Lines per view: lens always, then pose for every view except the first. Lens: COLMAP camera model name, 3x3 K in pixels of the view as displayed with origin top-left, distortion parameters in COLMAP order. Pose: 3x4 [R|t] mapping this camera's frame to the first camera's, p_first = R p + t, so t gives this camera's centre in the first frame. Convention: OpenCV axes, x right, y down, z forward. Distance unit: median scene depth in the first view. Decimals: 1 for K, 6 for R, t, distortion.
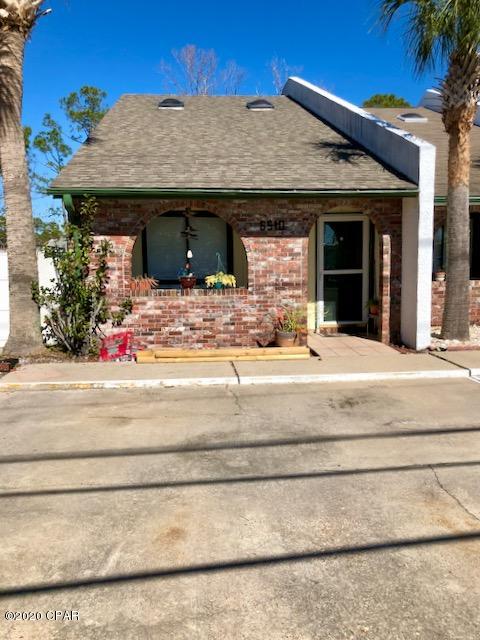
lens RADIAL K [[543.9, 0, 236.7], [0, 543.9, 319.1], [0, 0, 1]] dist [0.062575, -0.051769]
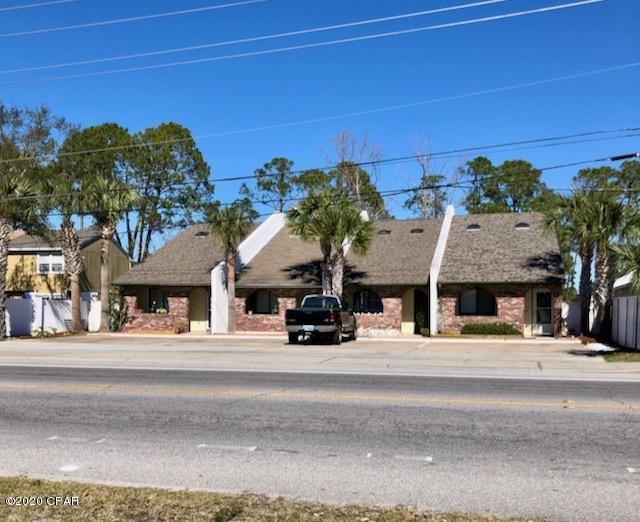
lens RADIAL K [[752.3, 0, 289.5], [0, 752.3, 317.1], [0, 0, 1]] dist [0.048440, 0.000000]
pose [[0.932277, 0.018328, -0.361280, 2.225155], [-0.055832, 0.994039, -0.093645, 0.328394], [0.357410, 0.107474, 0.927743, -2.755534]]
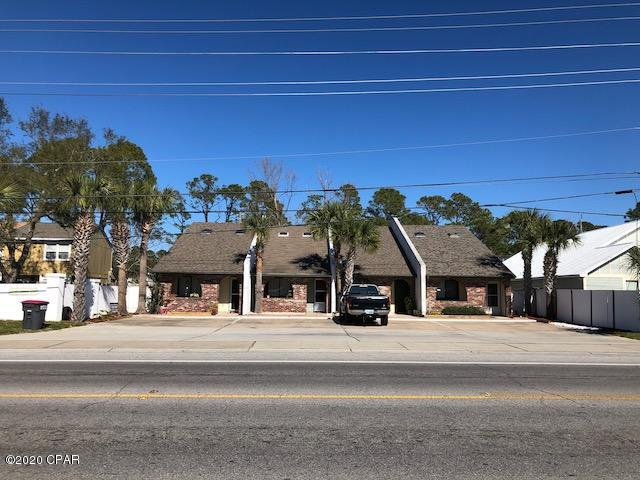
lens RADIAL K [[543.9, 0, 322.9], [0, 543.9, 232.0], [0, 0, 1]] dist [0.062575, -0.051769]
pose [[0.997030, 0.014722, -0.075598, 1.116765], [-0.030947, 0.975415, -0.218193, 0.292585], [0.070527, 0.219885, 0.972973, -2.647412]]
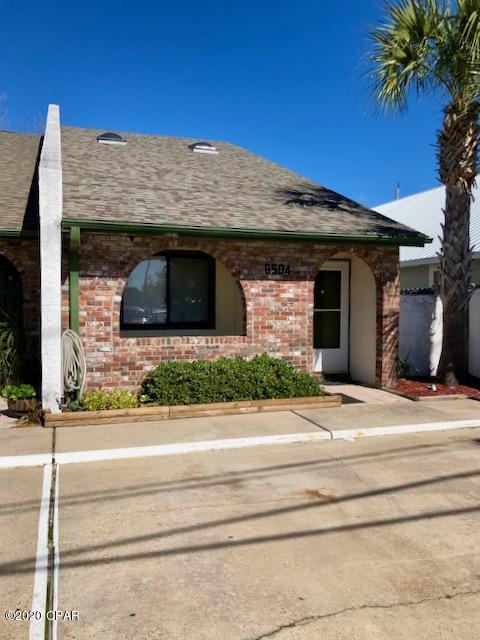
lens RADIAL K [[543.9, 0, 244.5], [0, 543.9, 322.6], [0, 0, 1]] dist [0.062575, -0.051769]
pose [[0.973514, 0.010386, 0.228393, 1.609354], [0.007127, 0.997104, -0.075720, -0.045098], [-0.228518, 0.075342, 0.970620, 0.265331]]
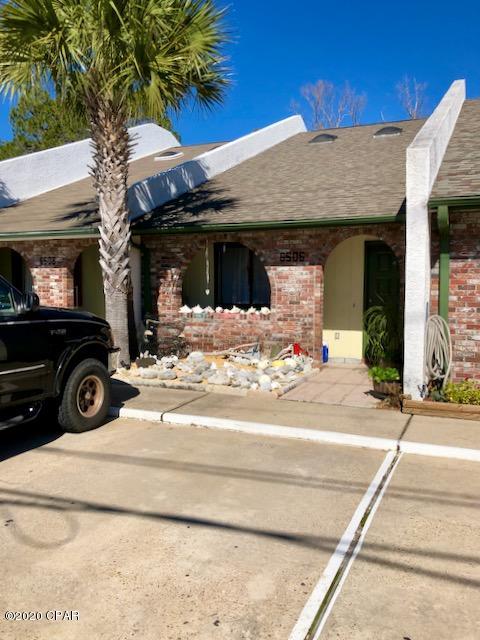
lens RADIAL K [[543.9, 0, 246.2], [0, 543.9, 319.6], [0, 0, 1]] dist [0.062575, -0.051769]
pose [[0.875251, 0.043967, -0.481666, 1.679621], [-0.066961, 0.997285, -0.030643, -0.049827], [0.479011, 0.059073, 0.875819, 0.306531]]
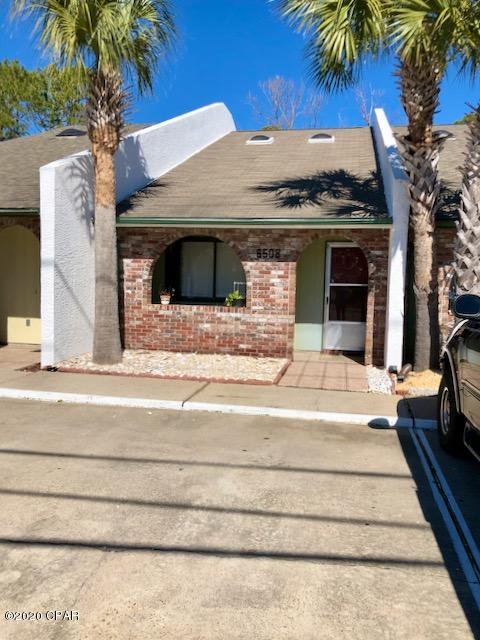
lens RADIAL K [[543.9, 0, 235.8], [0, 543.9, 323.1], [0, 0, 1]] dist [0.062575, -0.051769]
pose [[0.953821, 0.056417, -0.295030, 0.925211], [-0.068588, 0.997161, -0.031060, -0.017532], [0.292440, 0.049862, 0.954983, 0.145501]]
